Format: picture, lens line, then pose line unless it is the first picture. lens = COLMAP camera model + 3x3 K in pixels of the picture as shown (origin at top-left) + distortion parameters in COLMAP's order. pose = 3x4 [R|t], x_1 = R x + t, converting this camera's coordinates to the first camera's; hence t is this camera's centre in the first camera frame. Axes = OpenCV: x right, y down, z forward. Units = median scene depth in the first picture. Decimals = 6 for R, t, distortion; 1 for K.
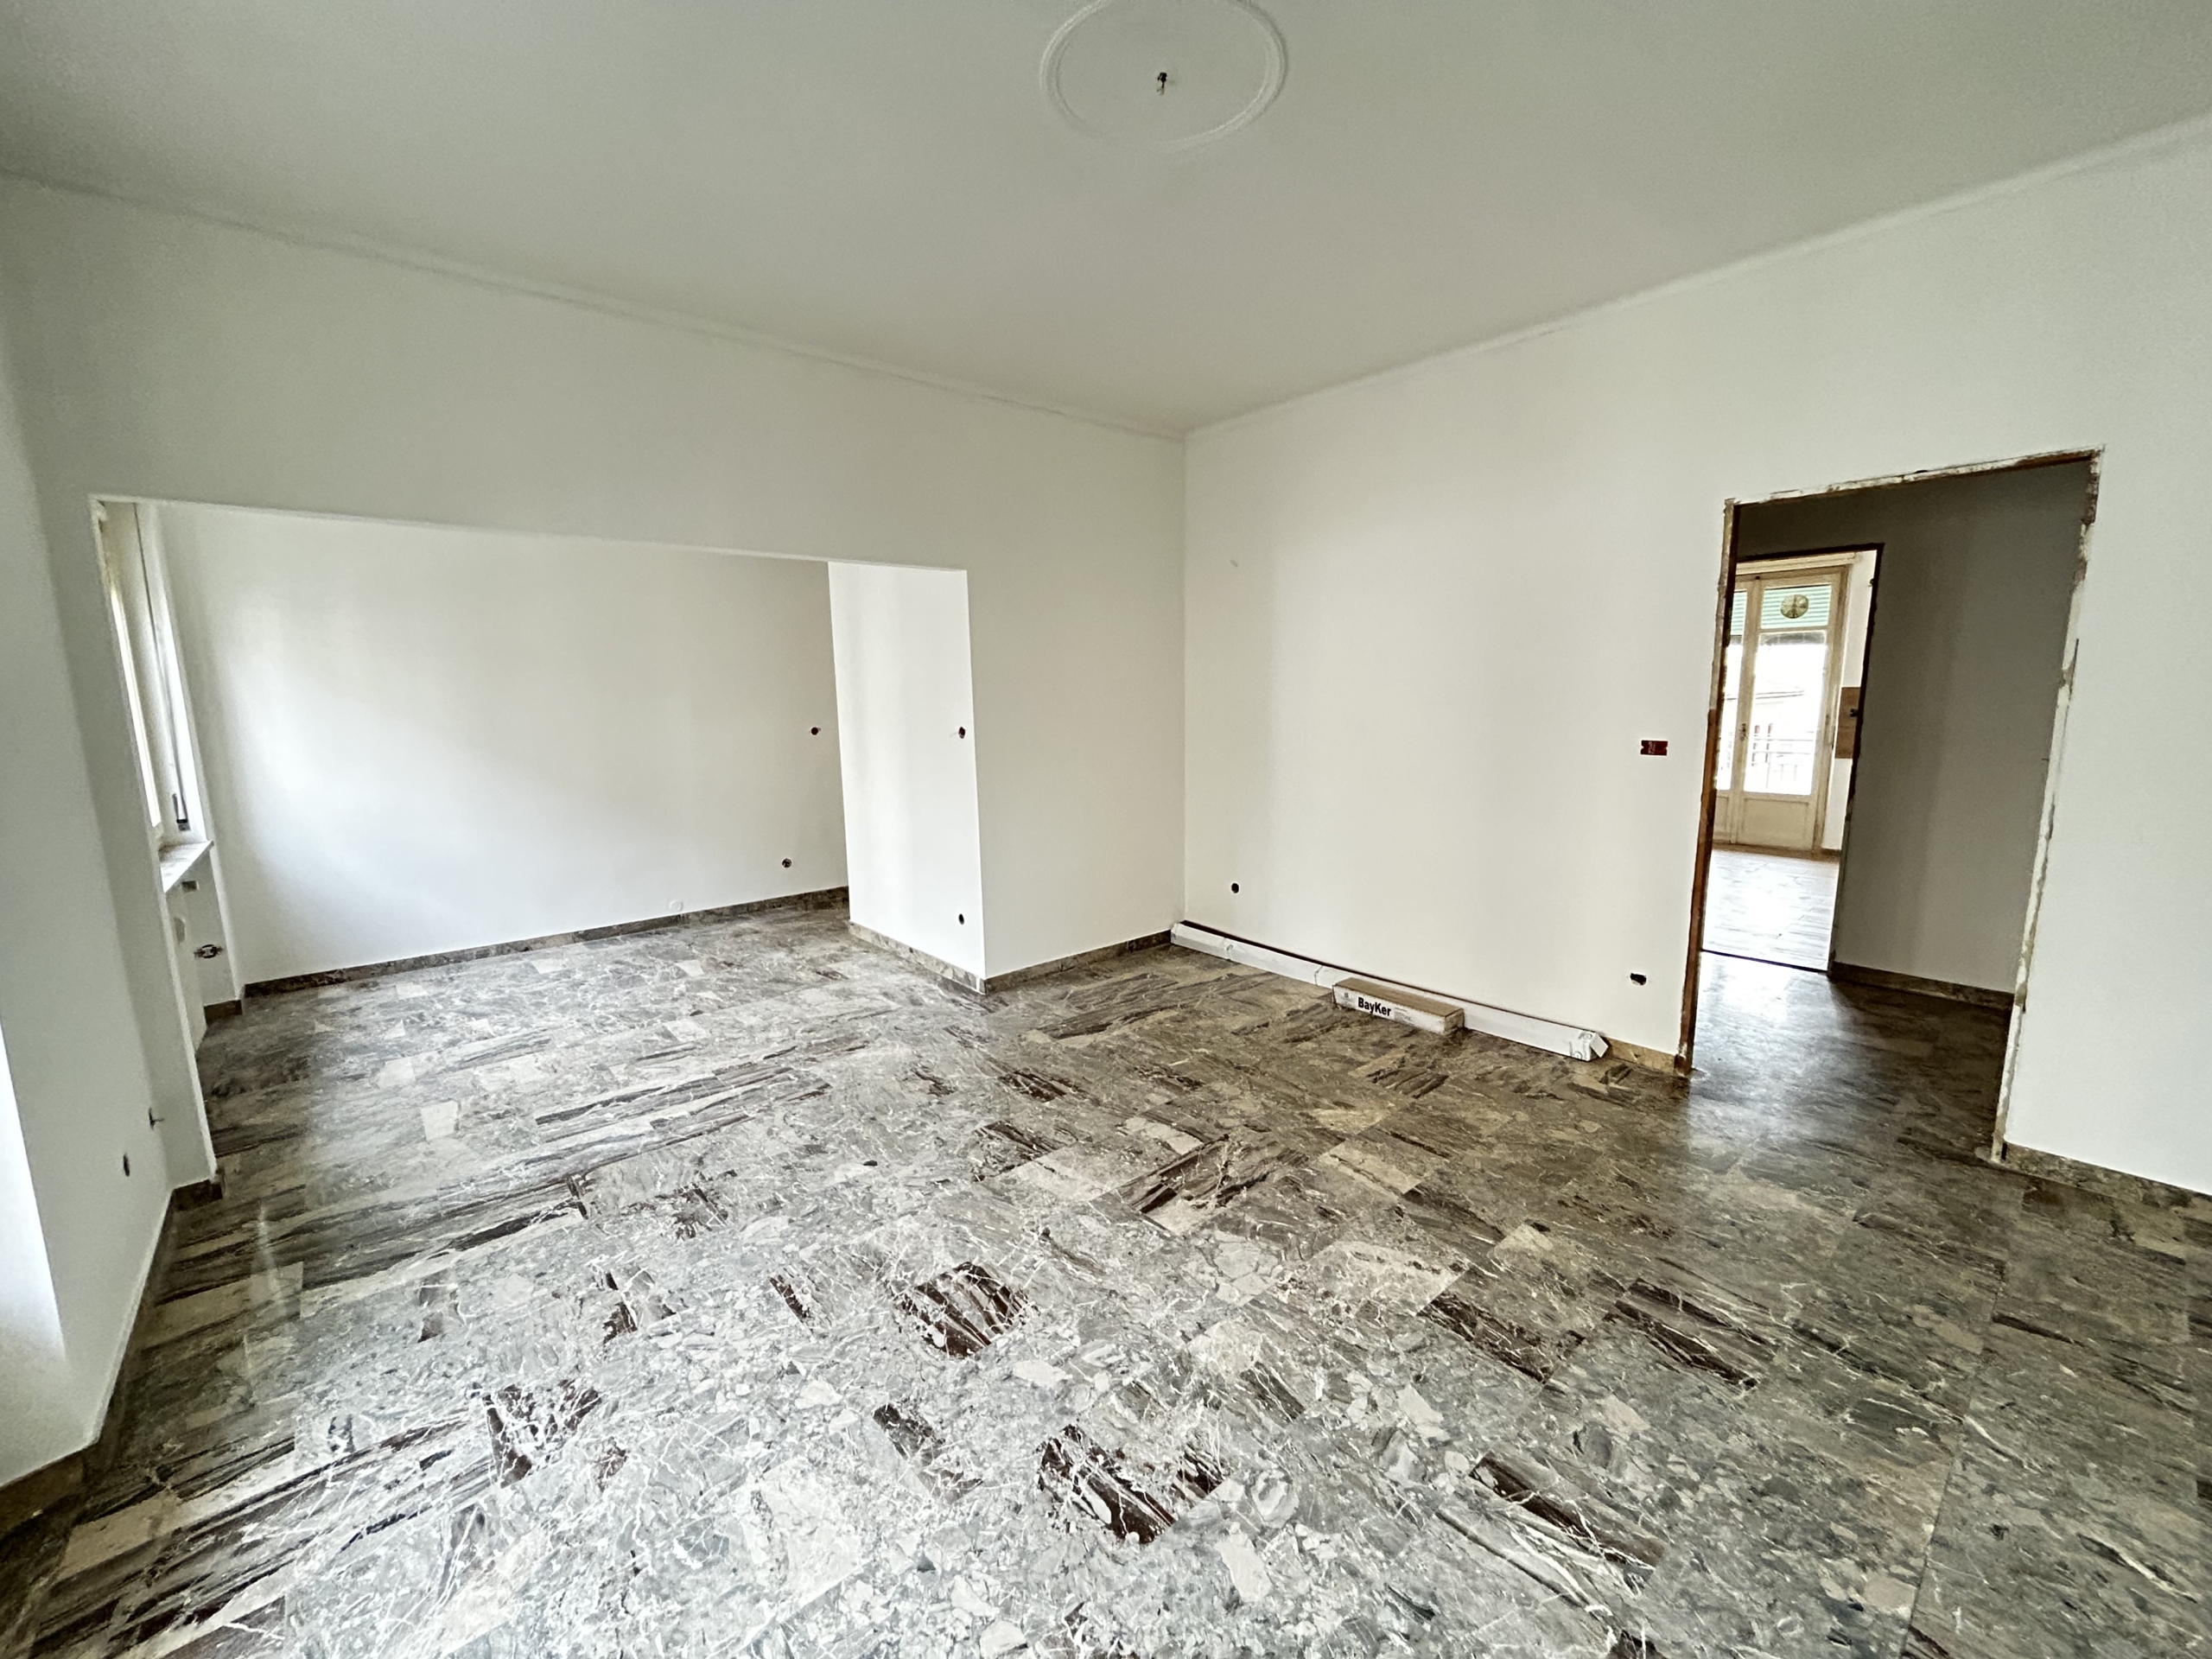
lens RADIAL K [[892.9, 0, 1104.5], [0, 892.9, 830.5], [0, 0, 1]] dist [-0.000745, 0.001417]
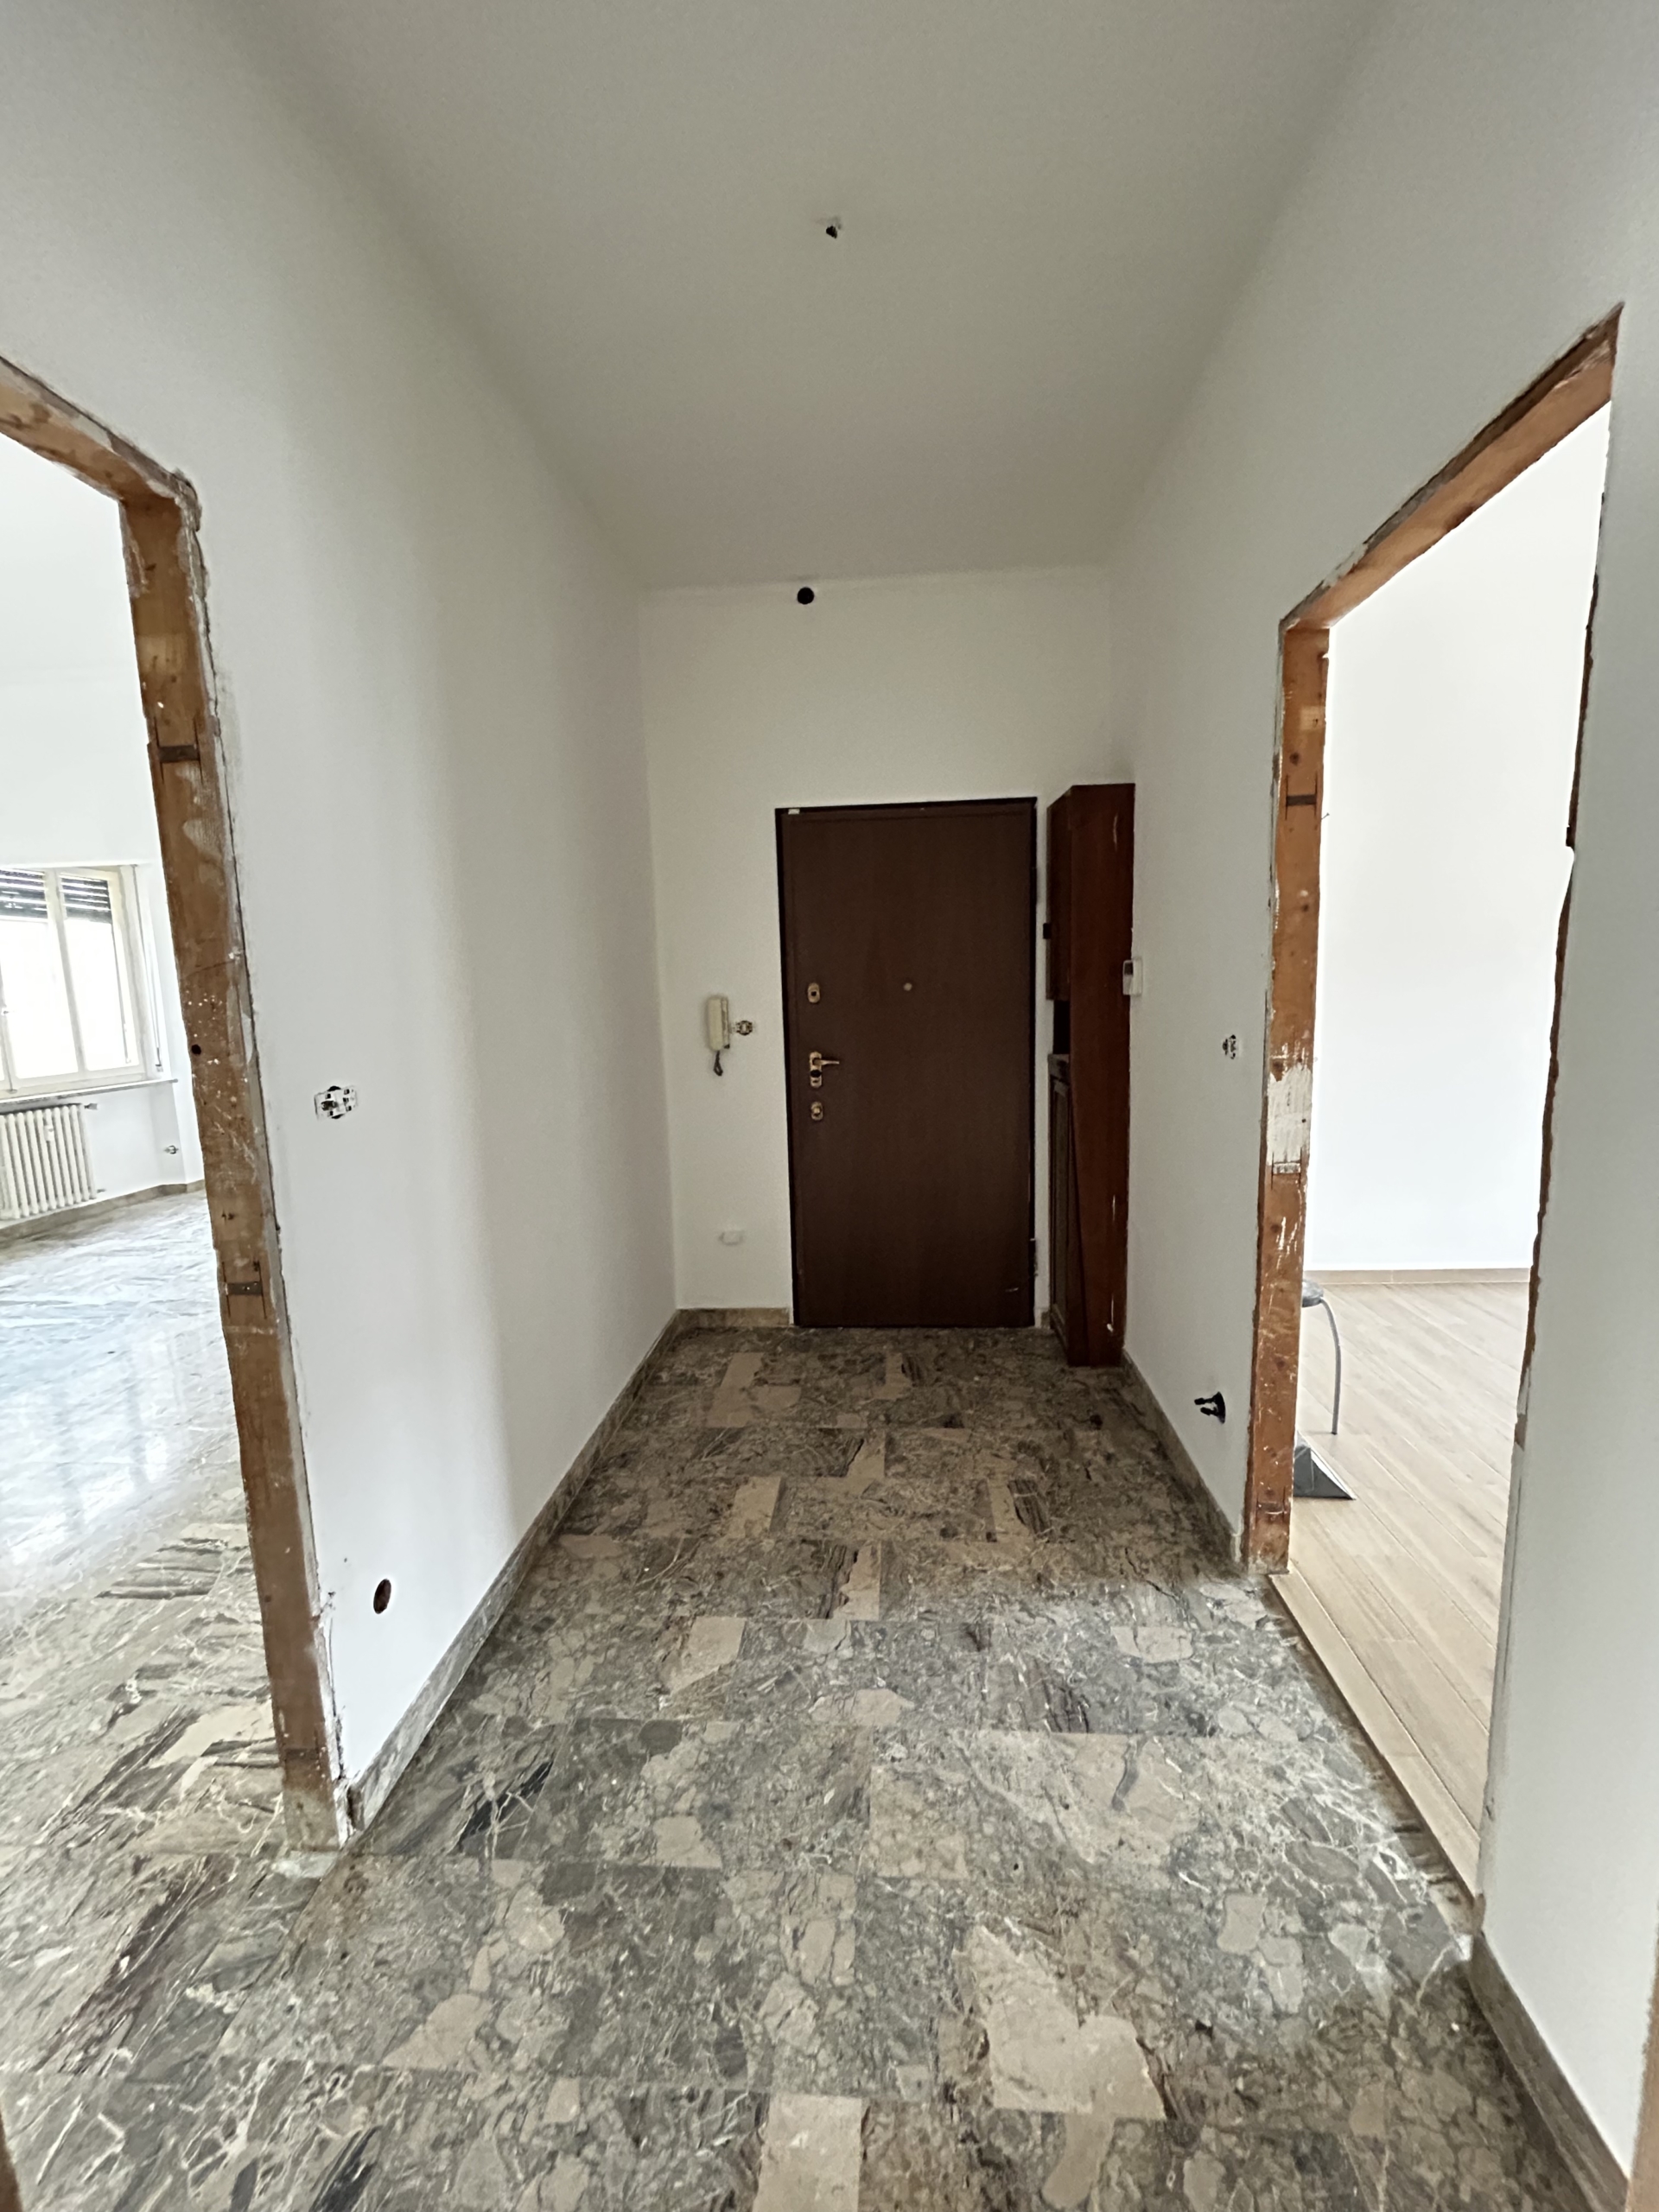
lens RADIAL K [[892.9, 0, 839.5], [0, 892.9, 1108.6], [0, 0, 1]] dist [-0.000745, 0.001417]
pose [[0.712489, 0.094138, -0.695340, 1.242876], [-0.094180, 0.994823, 0.038181, -0.143890], [0.695334, 0.038283, 0.717666, 0.955940]]
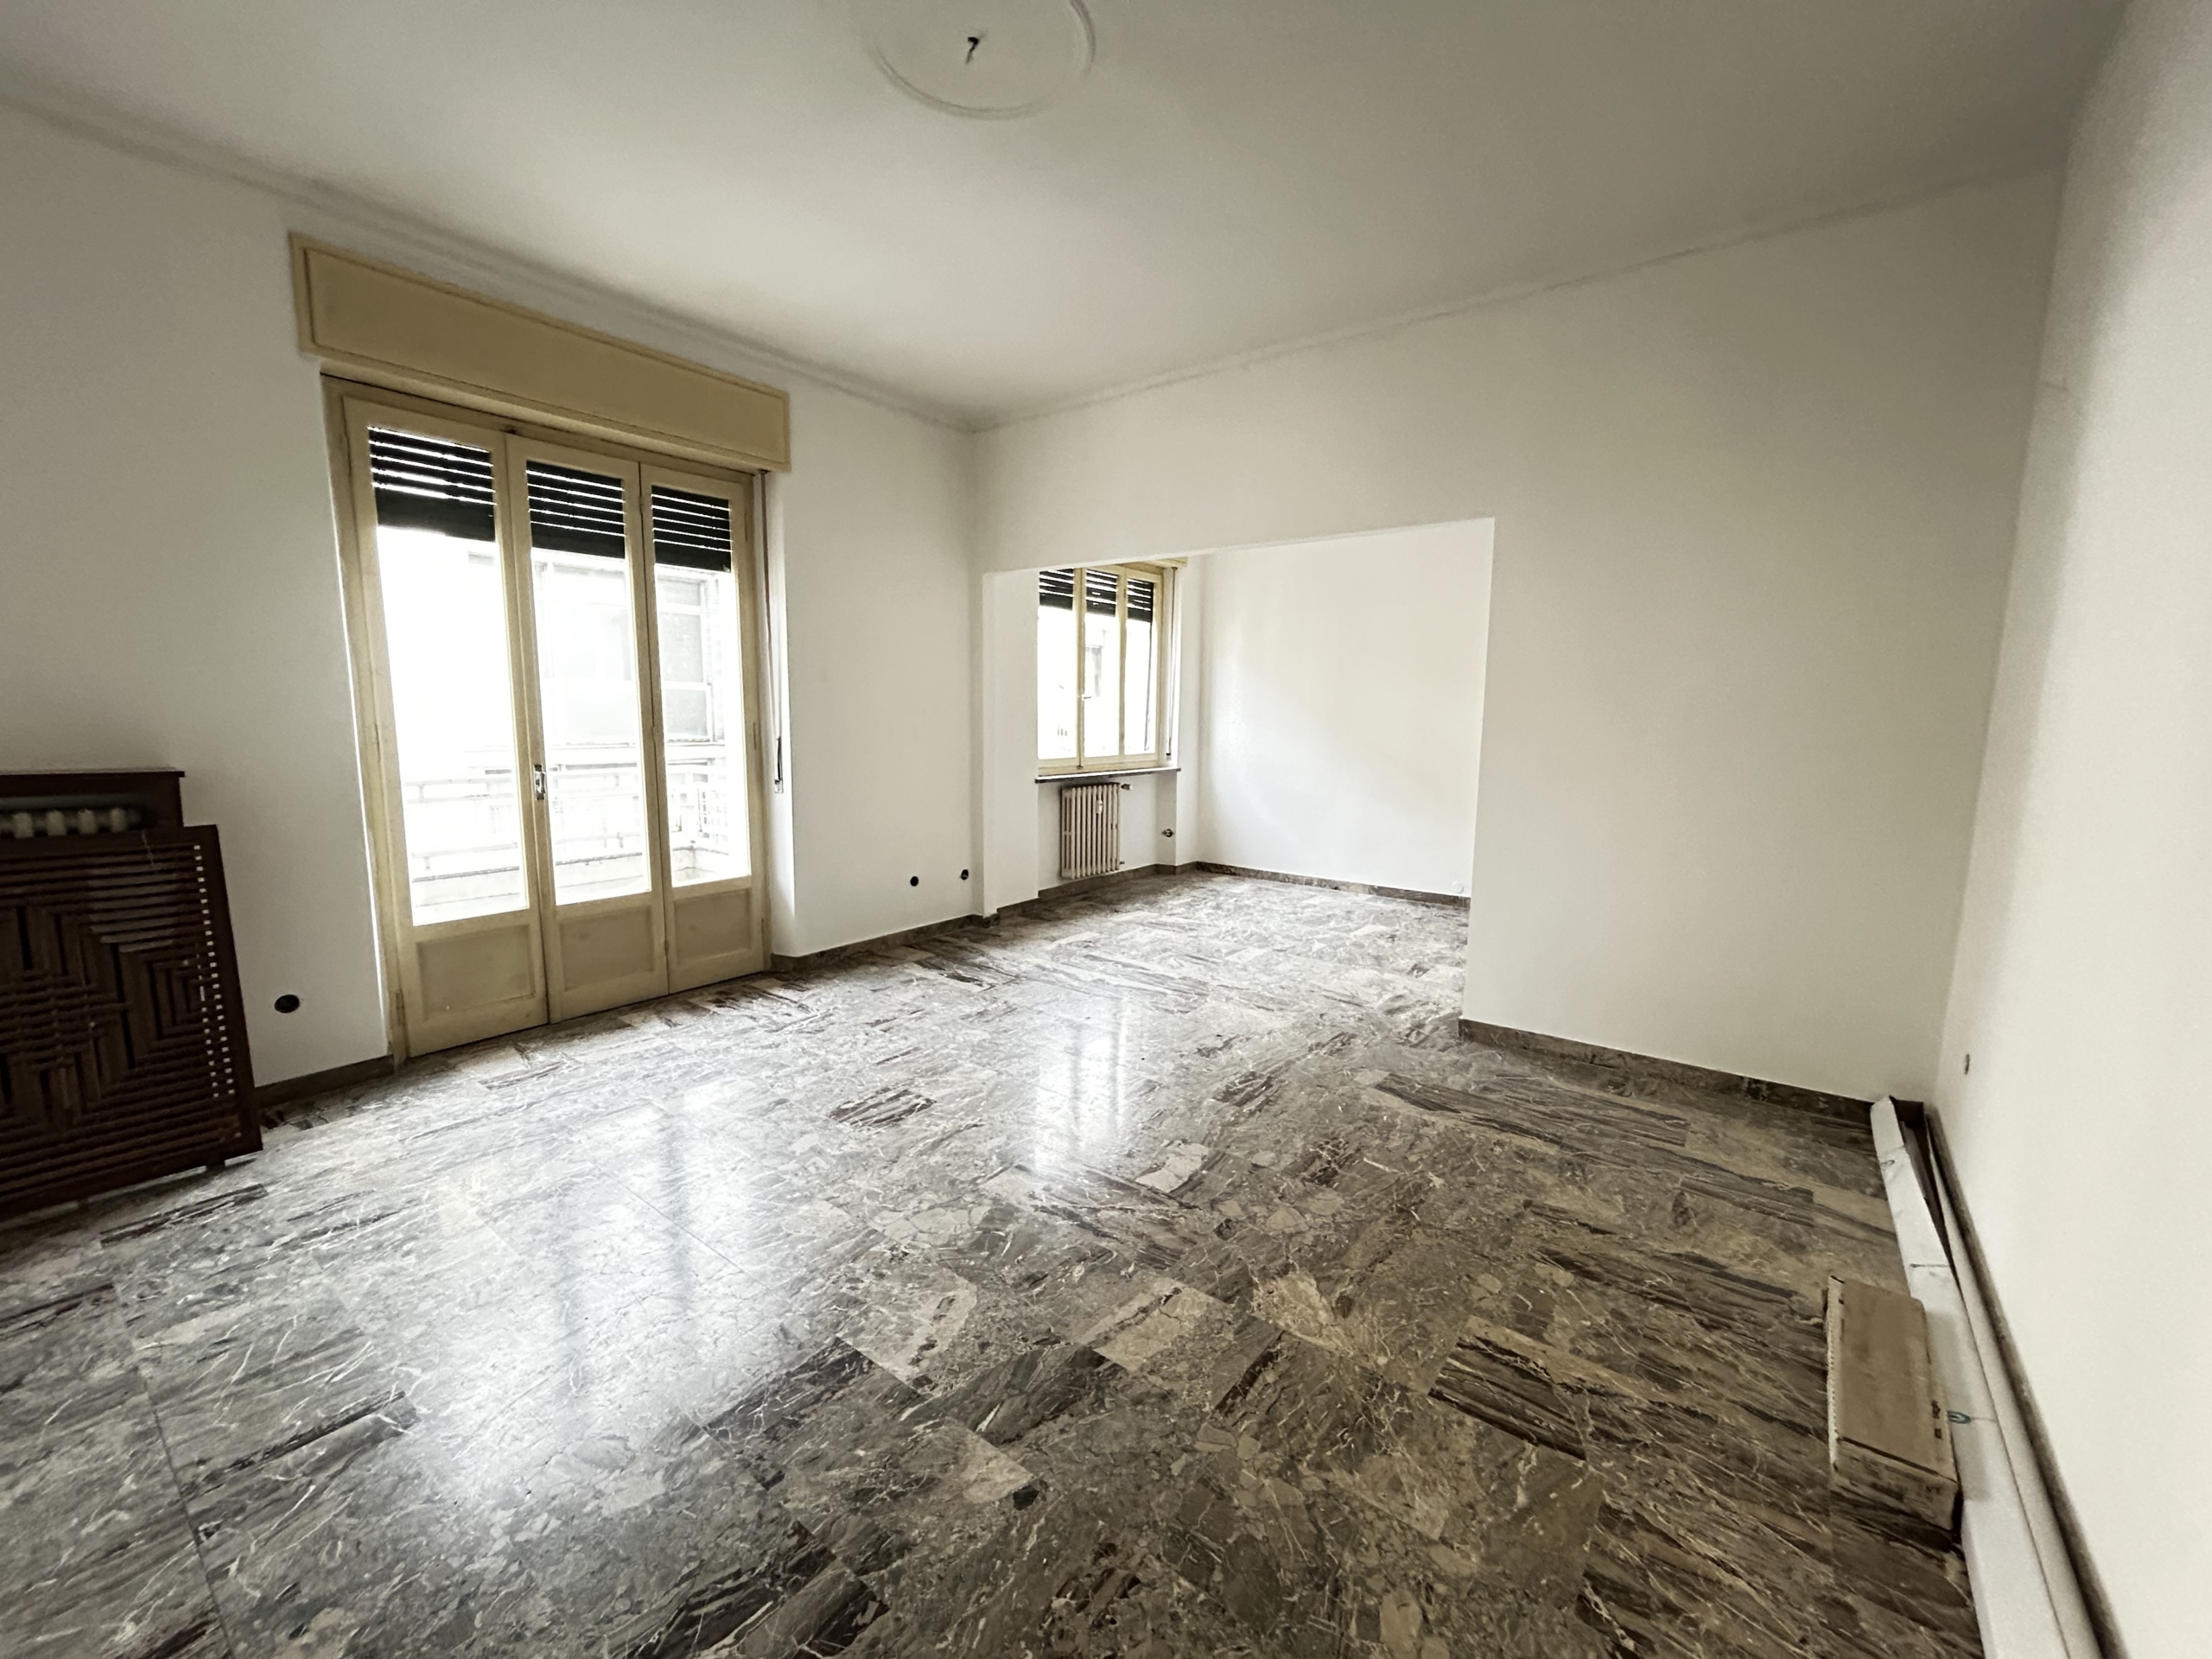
lens RADIAL K [[892.9, 0, 1105.0], [0, 892.9, 837.0], [0, 0, 1]] dist [-0.000745, 0.001417]
pose [[0.208910, 0.158098, -0.965071, 0.820638], [-0.169069, 0.977825, 0.123589, -0.060888], [0.963209, 0.137344, 0.231007, 0.690822]]
